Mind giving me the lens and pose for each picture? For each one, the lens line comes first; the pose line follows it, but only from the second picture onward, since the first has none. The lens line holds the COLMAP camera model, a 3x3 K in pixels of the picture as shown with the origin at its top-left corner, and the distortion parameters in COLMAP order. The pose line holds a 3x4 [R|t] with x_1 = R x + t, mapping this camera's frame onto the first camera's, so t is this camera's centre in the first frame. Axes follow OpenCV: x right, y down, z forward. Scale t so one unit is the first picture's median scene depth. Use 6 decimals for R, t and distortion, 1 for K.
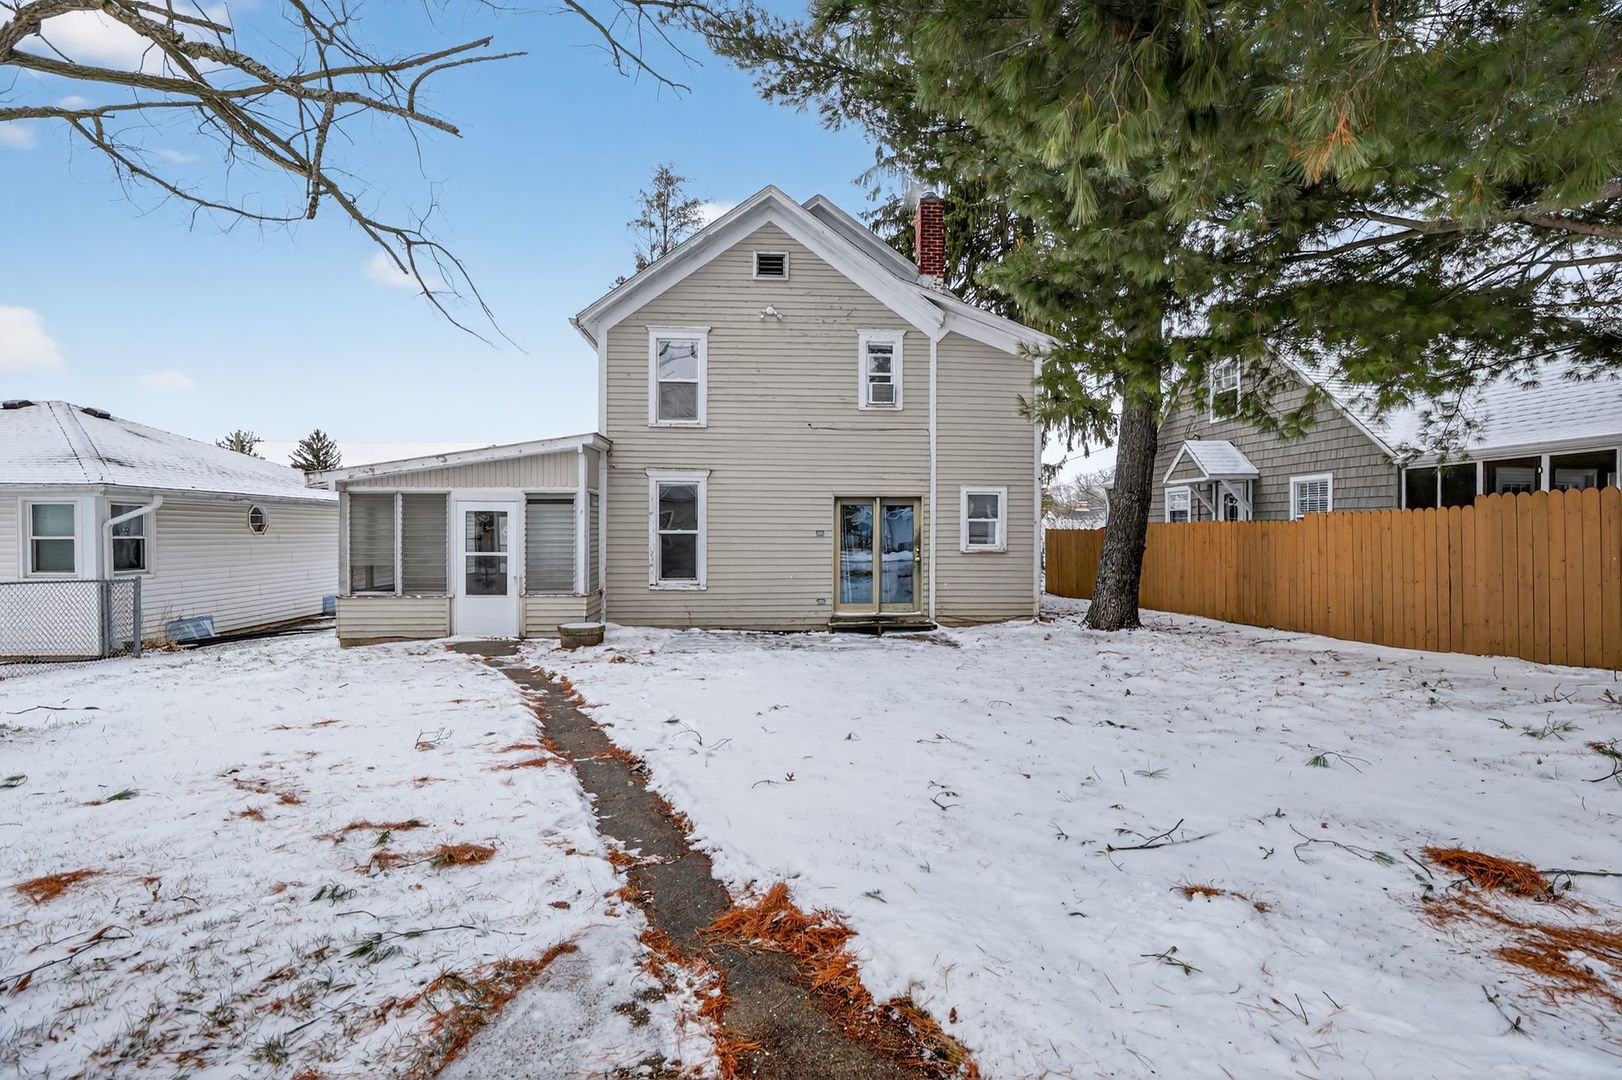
lens RADIAL K [[763.4, 0, 811.0], [0, 763.4, 540.0], [0, 0, 1]] dist [-0.001060, -0.000126]
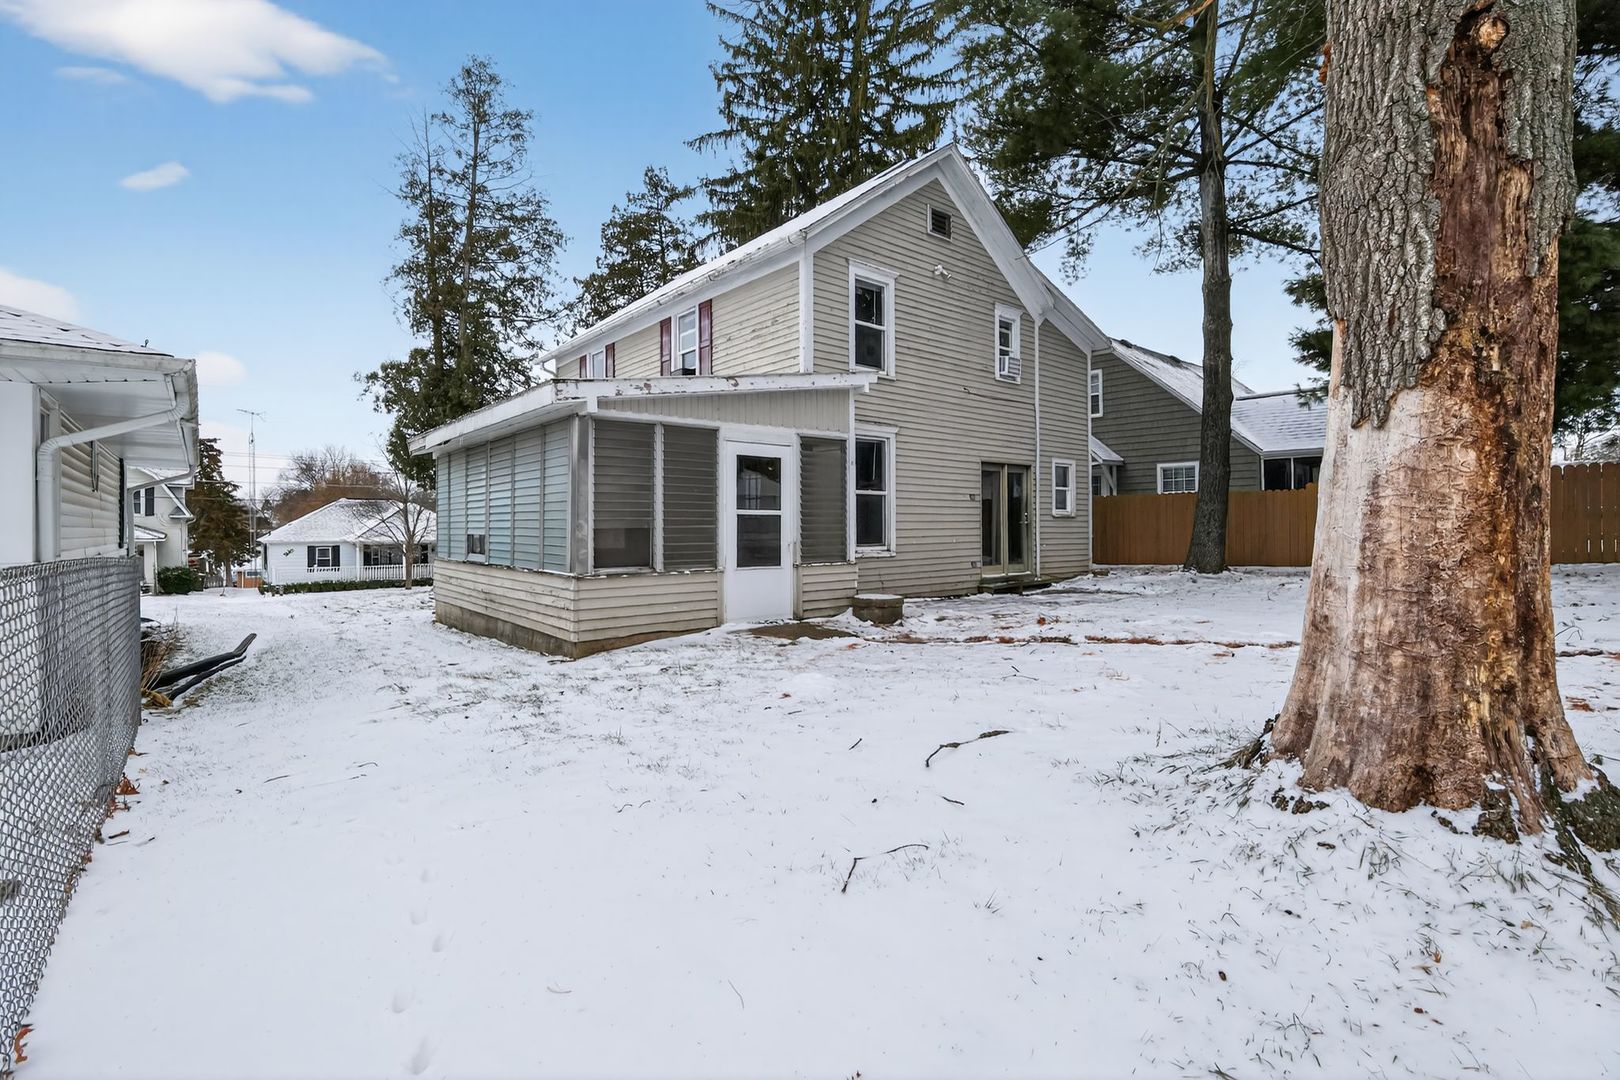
lens RADIAL K [[709.0, 0, 812.5], [0, 709.0, 500.7], [0, 0, 1]] dist [-0.000518, -0.000027]
pose [[0.831853, 0.016532, 0.554750, -0.695959], [0.001160, 0.999502, -0.031526, 0.025987], [-0.554995, 0.026868, 0.831420, 0.345177]]
